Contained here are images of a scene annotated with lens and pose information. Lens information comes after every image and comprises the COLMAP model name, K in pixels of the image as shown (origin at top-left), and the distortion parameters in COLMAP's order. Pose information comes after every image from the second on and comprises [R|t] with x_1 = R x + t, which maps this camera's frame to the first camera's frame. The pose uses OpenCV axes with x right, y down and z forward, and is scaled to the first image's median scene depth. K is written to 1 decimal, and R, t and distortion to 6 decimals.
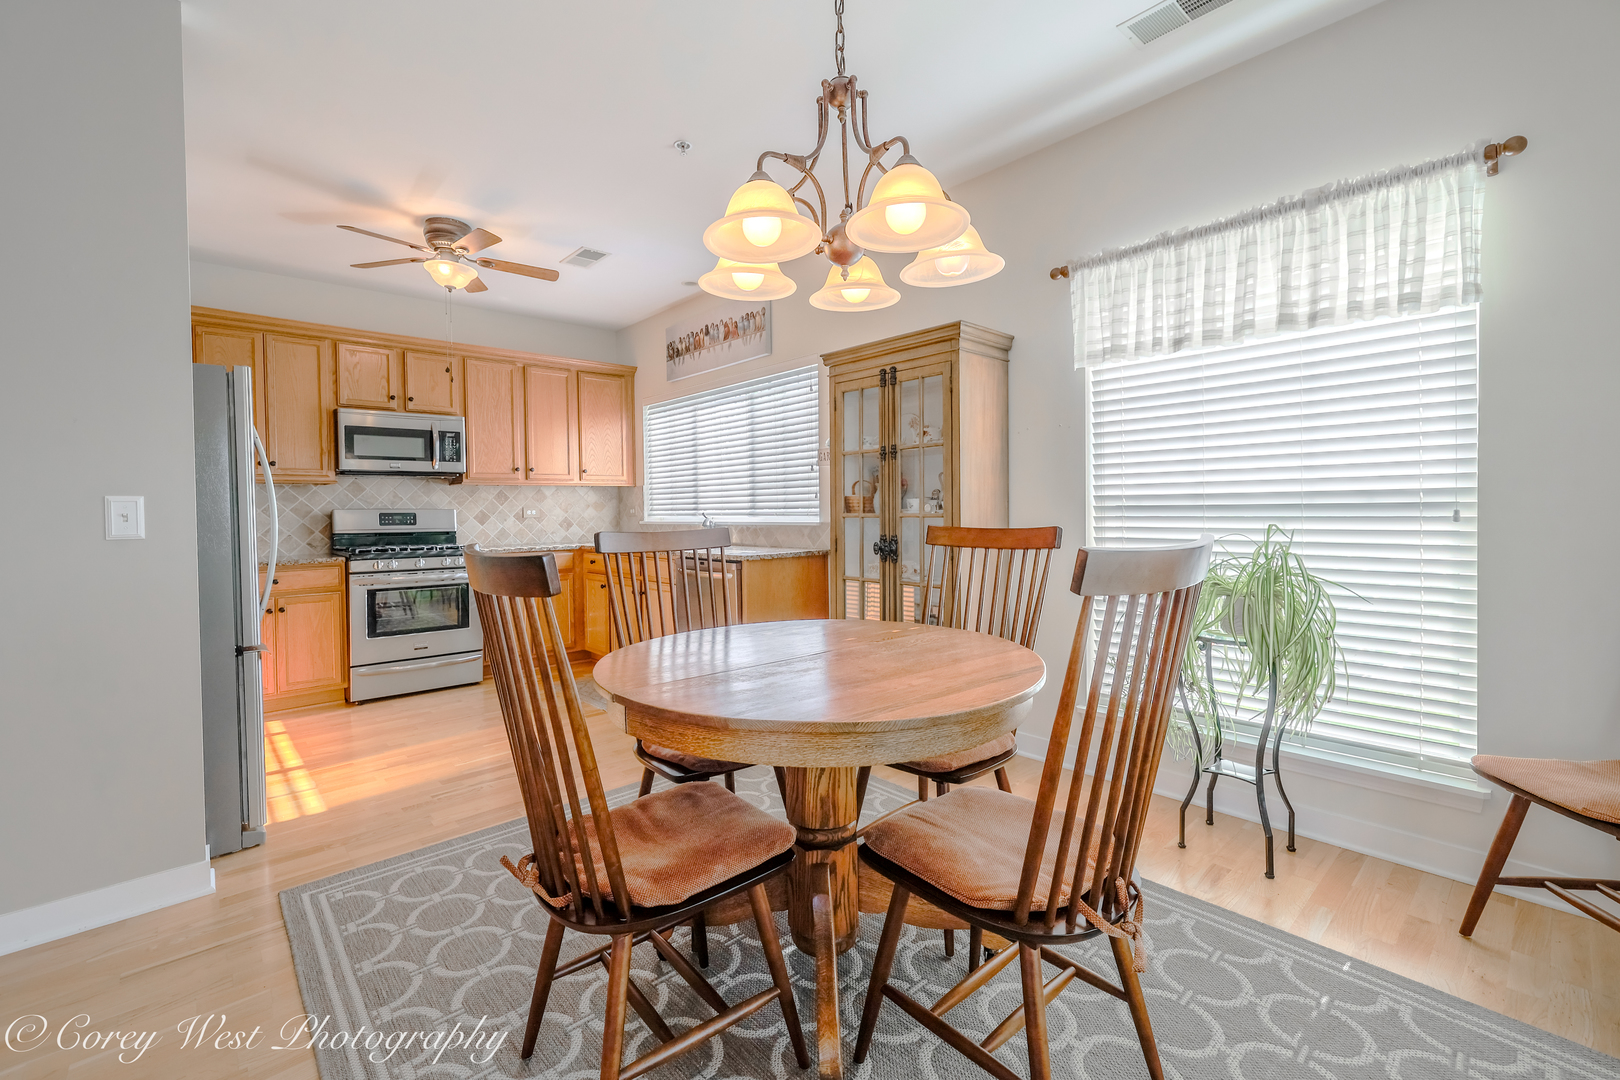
lens RADIAL K [[687.3, 0, 799.8], [0, 687.3, 518.8], [0, 0, 1]] dist [-0.000765, -0.000057]
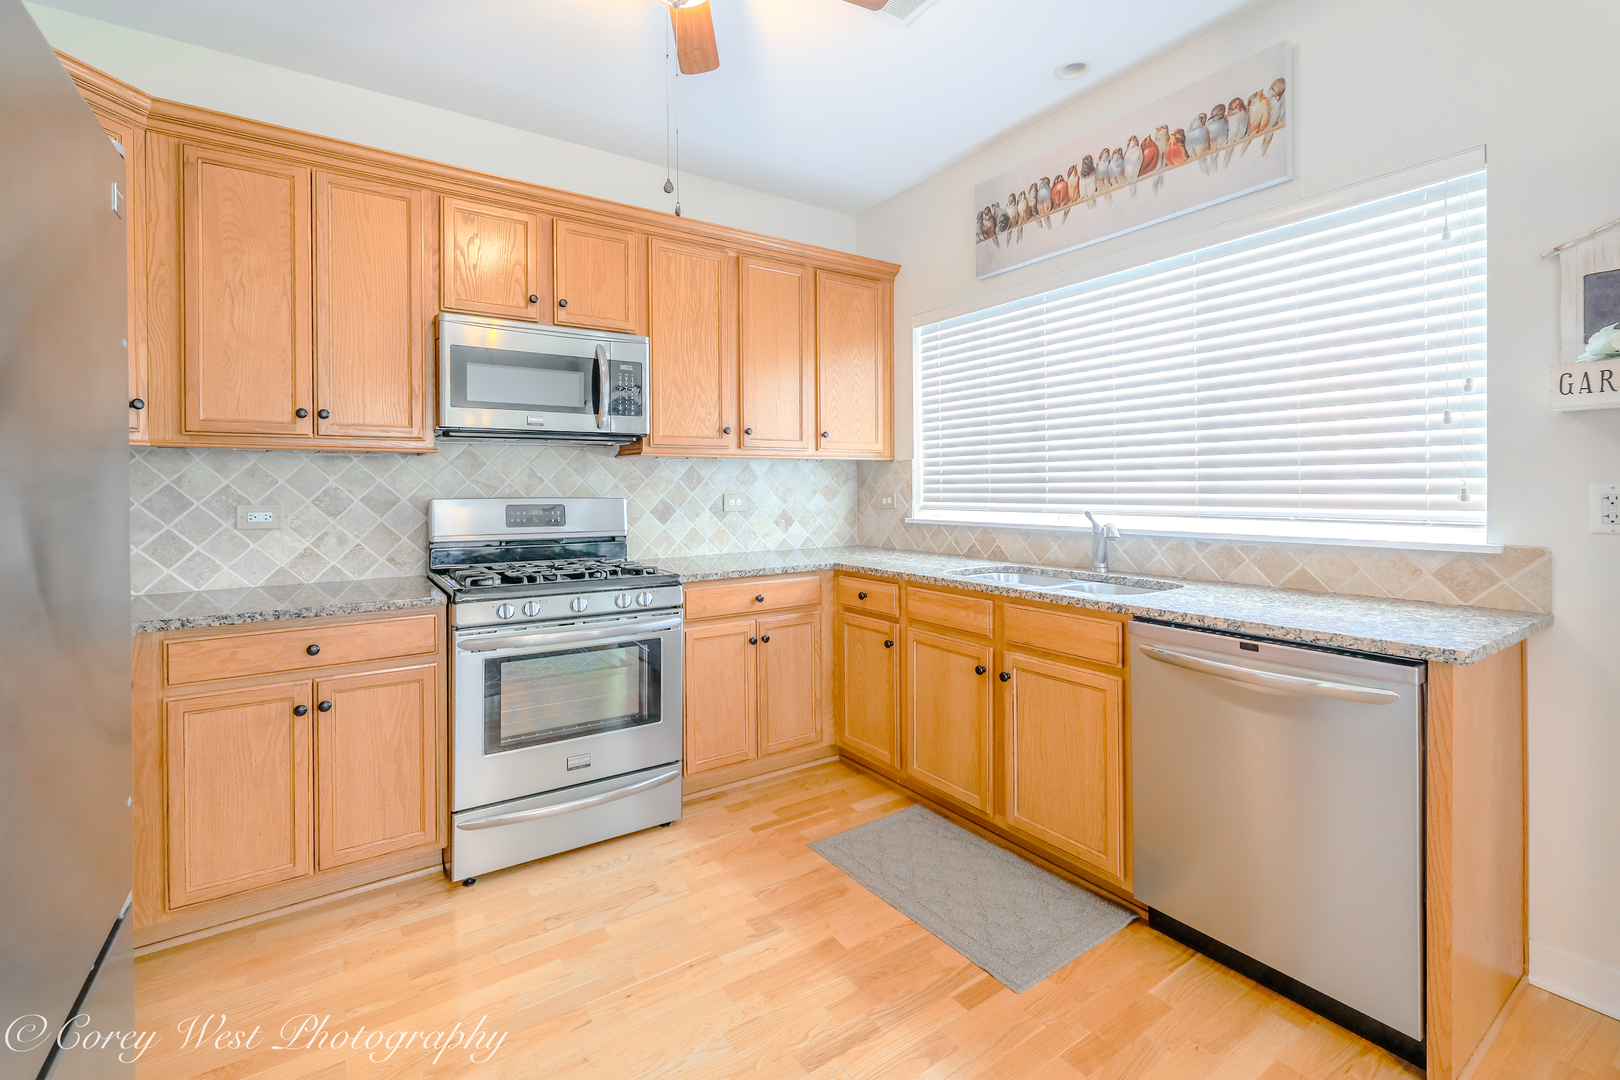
lens RADIAL K [[702.4, 0, 803.1], [0, 702.4, 487.0], [0, 0, 1]] dist [-0.001029, 0.000542]
pose [[0.990803, 0.007565, -0.135102, -0.292936], [-0.009282, 0.999884, -0.012084, -0.019167], [0.134995, 0.013227, 0.990758, 0.460152]]
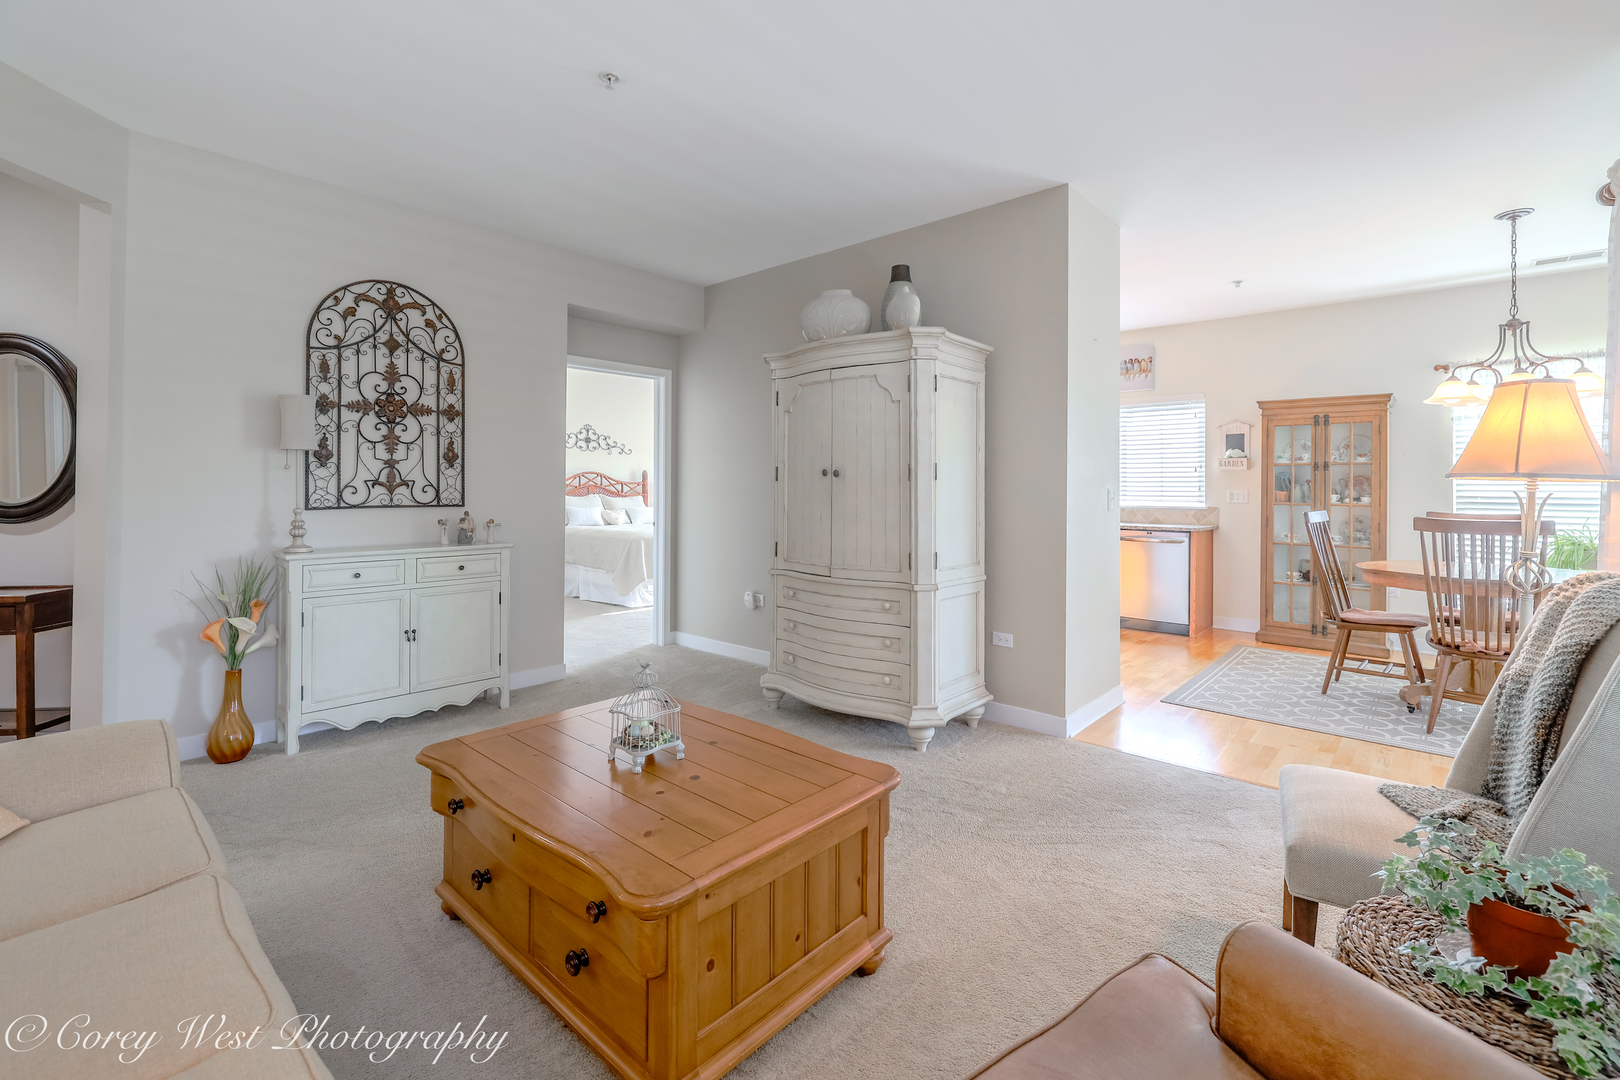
lens RADIAL K [[715.3, 0, 810.4], [0, 715.3, 485.4], [0, 0, 1]] dist [-0.001849, -0.000179]
pose [[0.993923, 0.018982, 0.108433, -0.873187], [-0.017185, 0.999699, -0.017484, 0.000440], [-0.108732, 0.015514, 0.993950, -0.387812]]
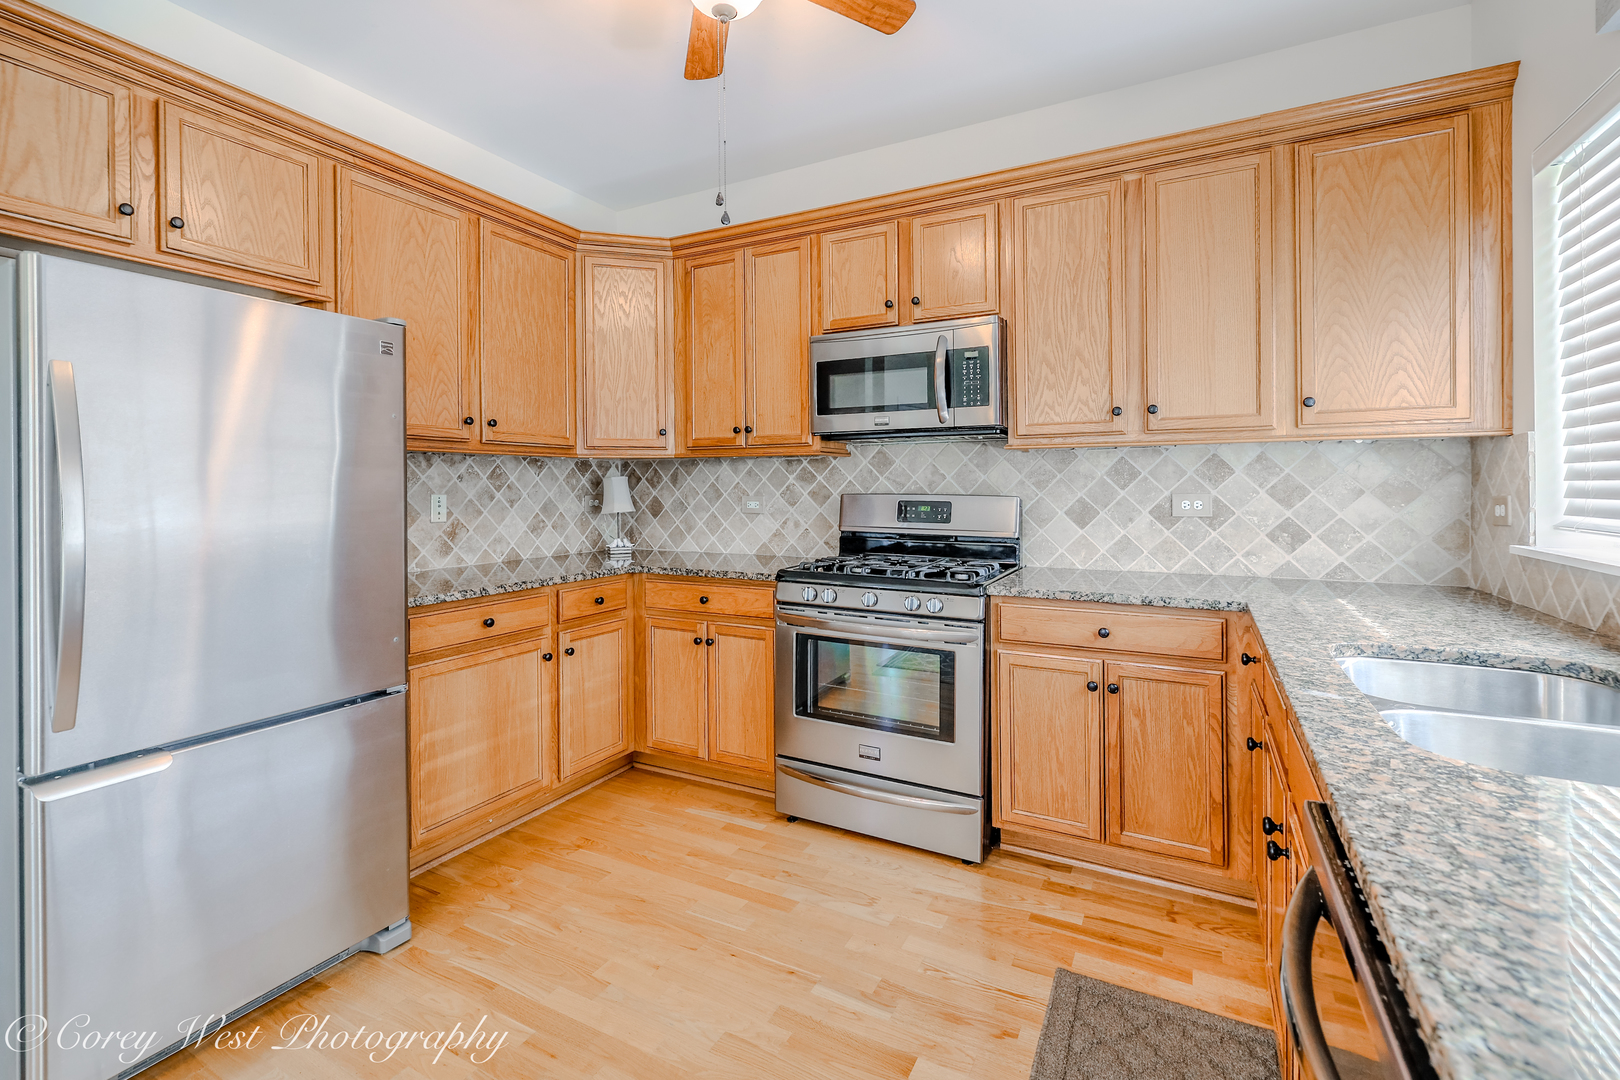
lens RADIAL K [[731.9, 0, 788.9], [0, 731.9, 486.3], [0, 0, 1]] dist [0.000195, -0.000219]
pose [[0.336747, 0.014968, -0.941476, -0.034200], [-0.014557, 0.999837, 0.010689, -0.027261], [0.941483, 0.010106, 0.336910, 0.701588]]
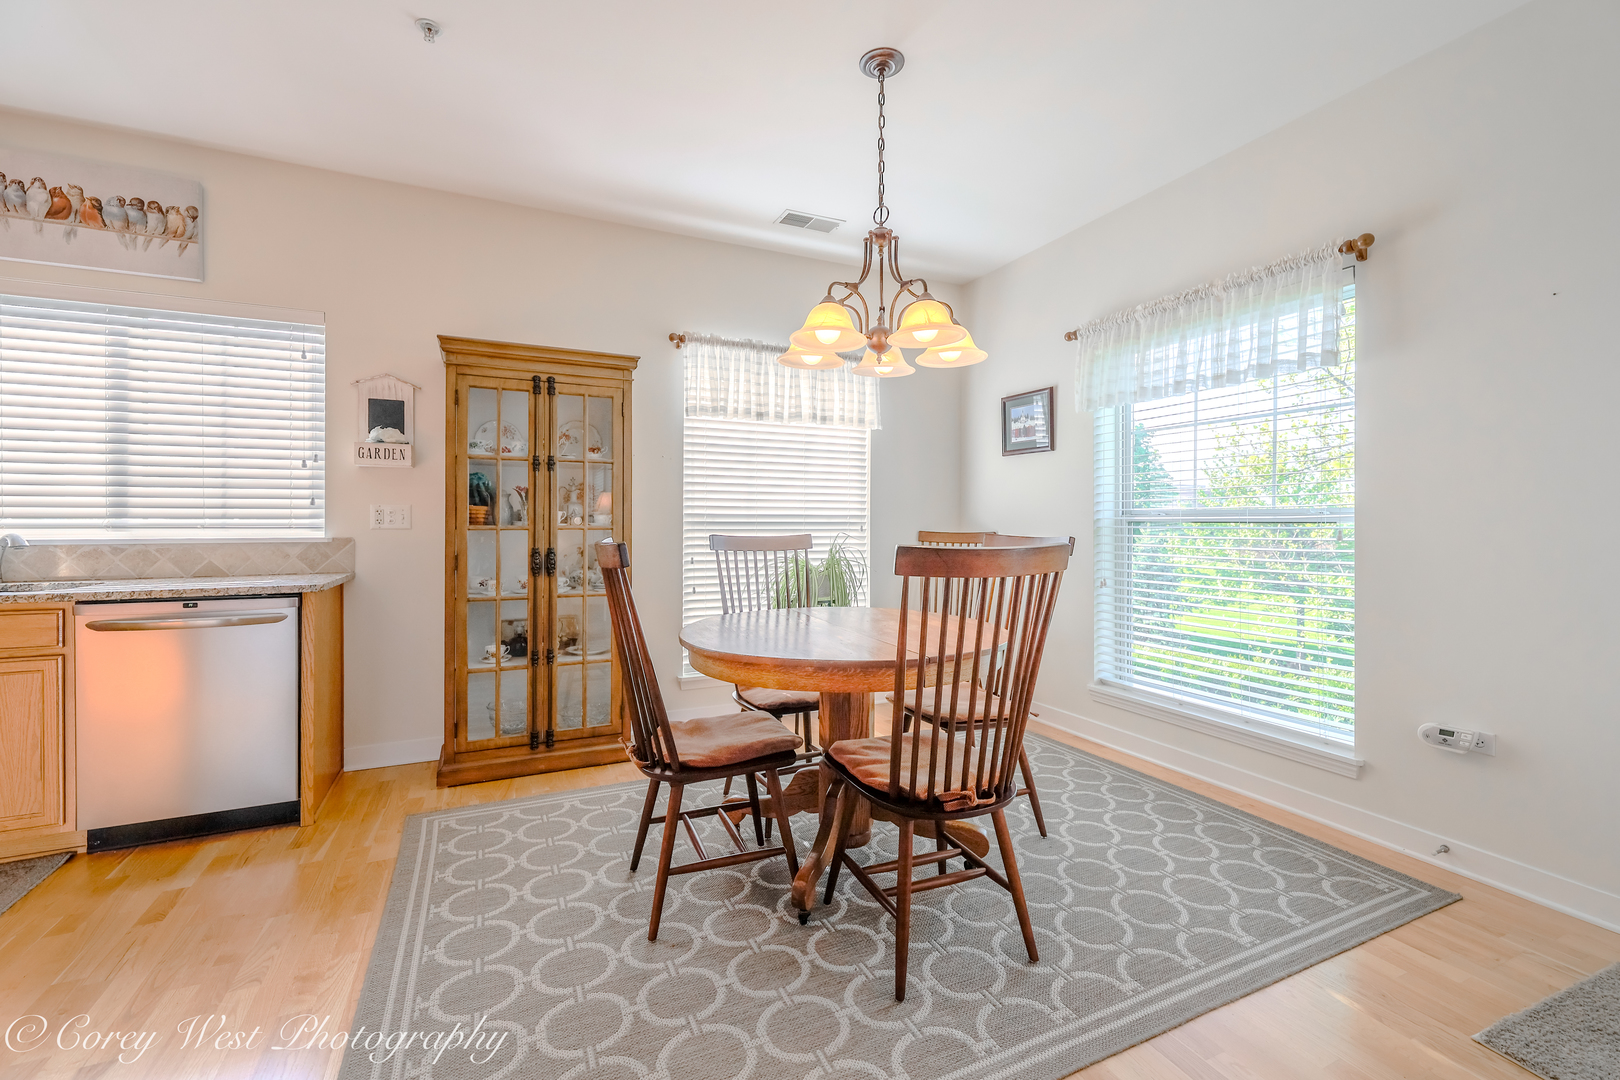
lens RADIAL K [[685.1, 0, 810.2], [0, 685.1, 526.1], [0, 0, 1]] dist [-0.000322, 0.000069]
pose [[0.289596, 0.009409, 0.957103, -0.473889], [0.008633, 0.999885, -0.012442, 0.005488], [-0.957110, 0.011866, 0.289482, 0.248124]]
